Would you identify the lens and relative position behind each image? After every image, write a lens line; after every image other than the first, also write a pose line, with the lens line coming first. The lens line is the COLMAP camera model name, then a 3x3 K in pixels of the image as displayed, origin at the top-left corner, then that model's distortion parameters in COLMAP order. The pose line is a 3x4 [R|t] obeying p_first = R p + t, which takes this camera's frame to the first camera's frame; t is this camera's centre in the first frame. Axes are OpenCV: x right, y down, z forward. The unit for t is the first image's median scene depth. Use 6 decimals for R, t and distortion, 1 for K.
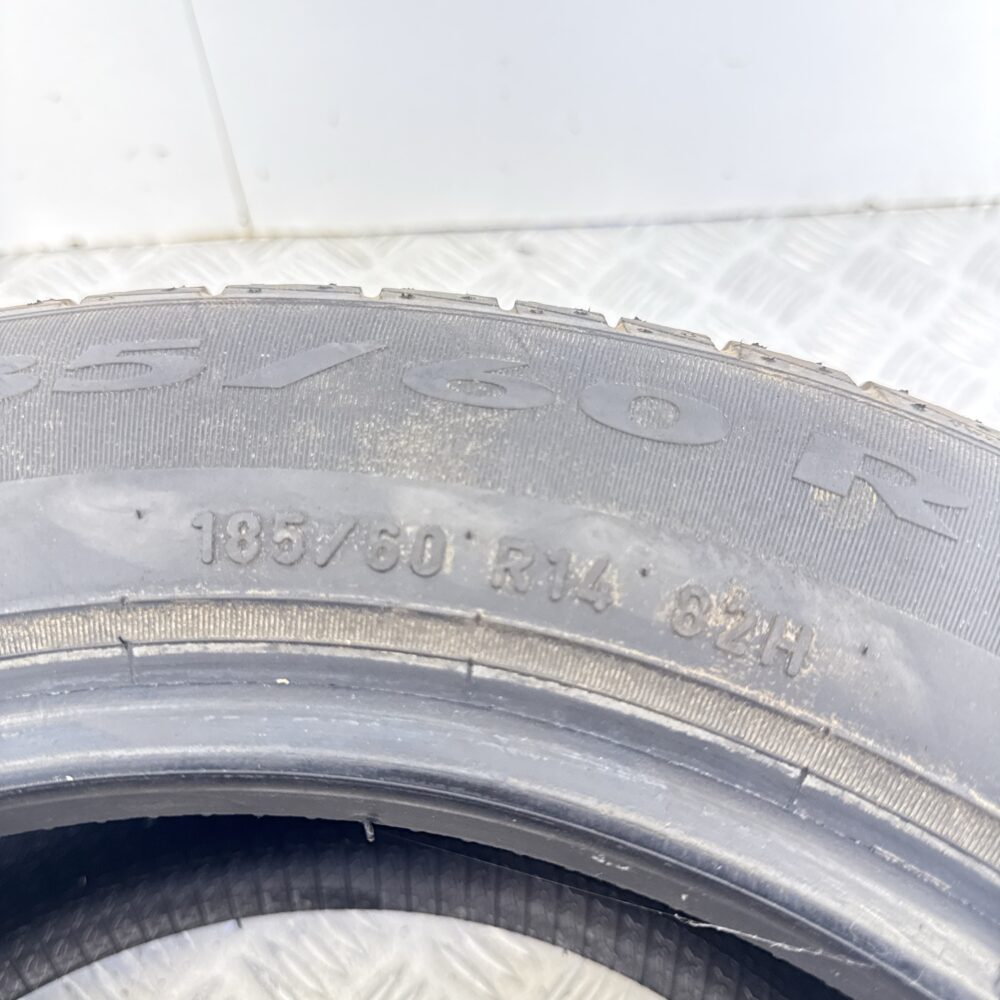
lens RADIAL K [[879.9, 0, 500.0], [0, 879.9, 500.0], [0, 0, 1]] dist [0.070103, -0.107715]
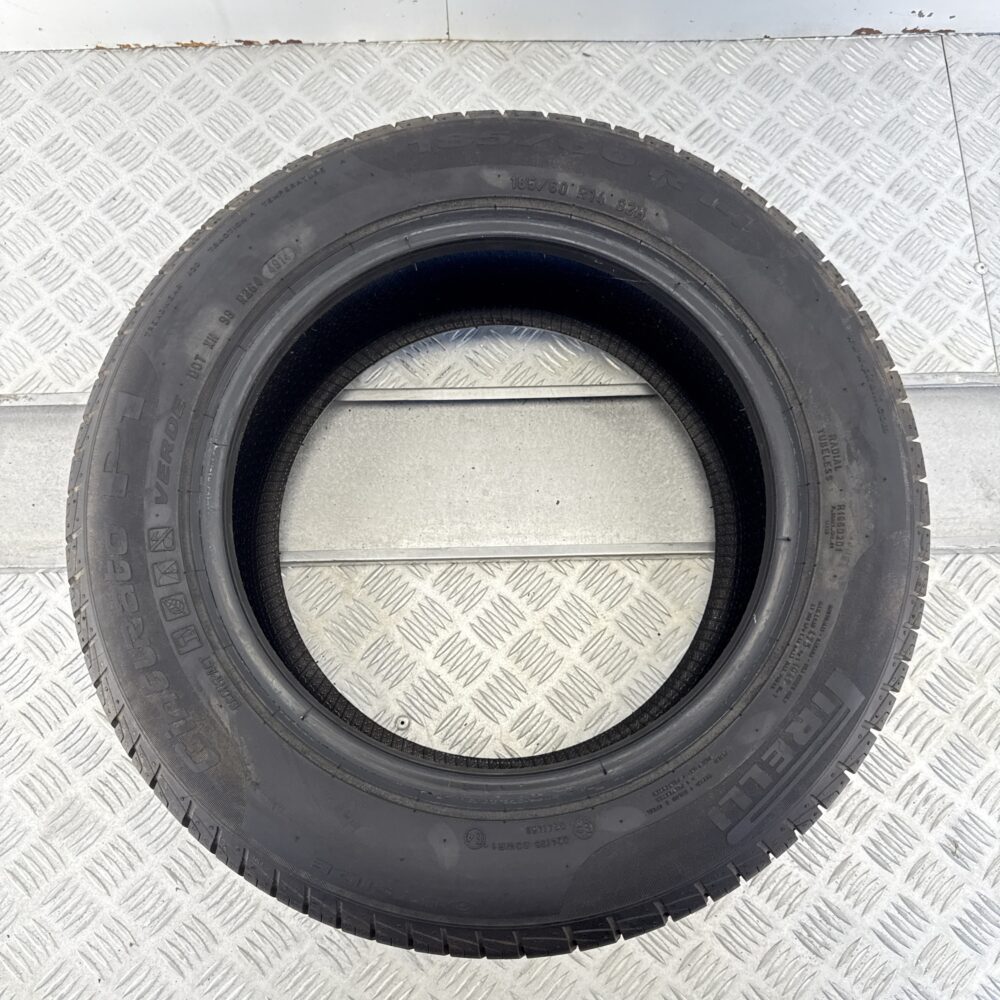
lens RADIAL K [[879.9, 0, 500.0], [0, 879.9, 500.0], [0, 0, 1]] dist [0.070103, -0.107715]
pose [[0.998219, 0.058263, -0.012839, -0.250999], [-0.051545, 0.950579, 0.306173, 0.199561], [0.030043, -0.304966, 0.951889, -3.707505]]
